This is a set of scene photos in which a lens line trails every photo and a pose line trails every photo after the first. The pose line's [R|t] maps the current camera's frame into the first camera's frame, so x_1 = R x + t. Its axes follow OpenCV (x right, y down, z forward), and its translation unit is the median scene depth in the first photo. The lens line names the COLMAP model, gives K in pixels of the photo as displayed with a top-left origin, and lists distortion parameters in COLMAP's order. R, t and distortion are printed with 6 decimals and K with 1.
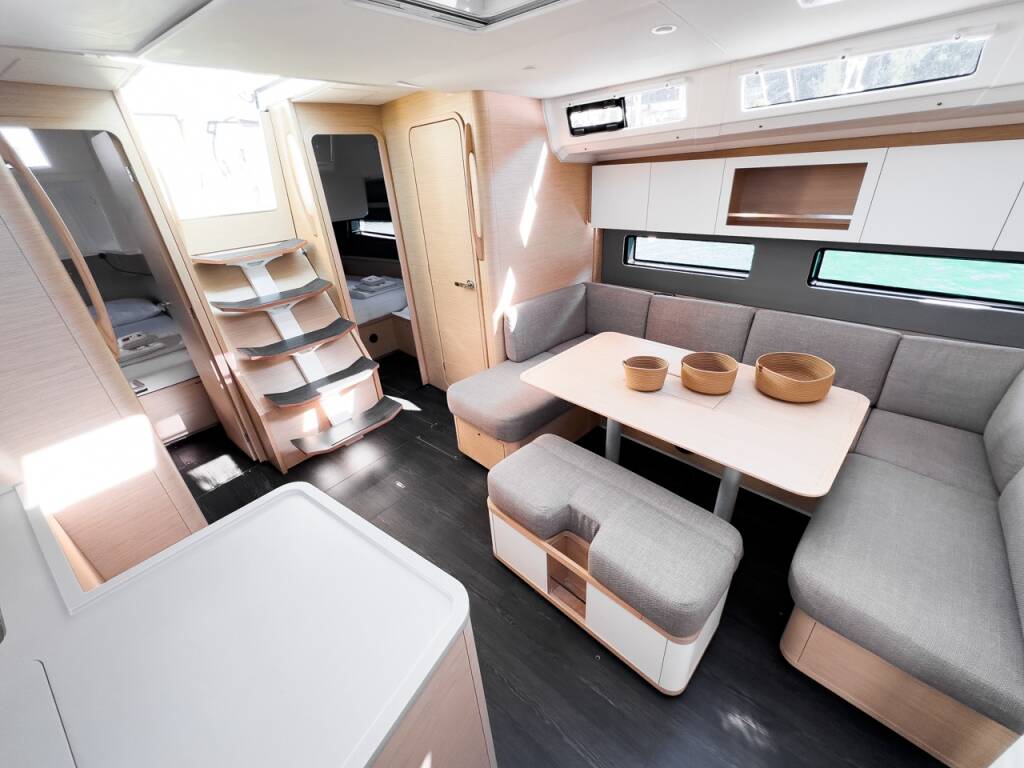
lens RADIAL K [[413.7, 0, 515.4], [0, 413.7, 381.6], [0, 0, 1]] dist [0.013178, 0.000007]
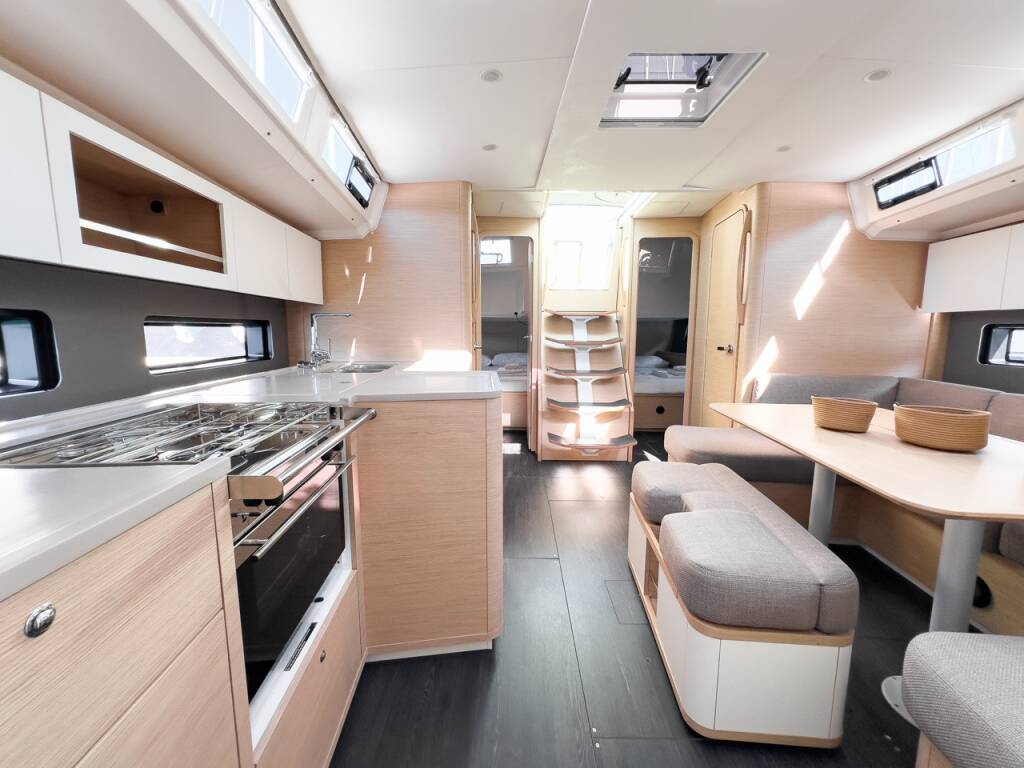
lens RADIAL K [[413.7, 0, 515.4], [0, 413.7, 381.6], [0, 0, 1]] dist [0.013178, 0.000007]
pose [[0.650392, 0.163163, -0.741868, 0.349995], [-0.384040, 0.913272, -0.135825, 0.203745], [0.655365, 0.373246, 0.656646, -0.022800]]
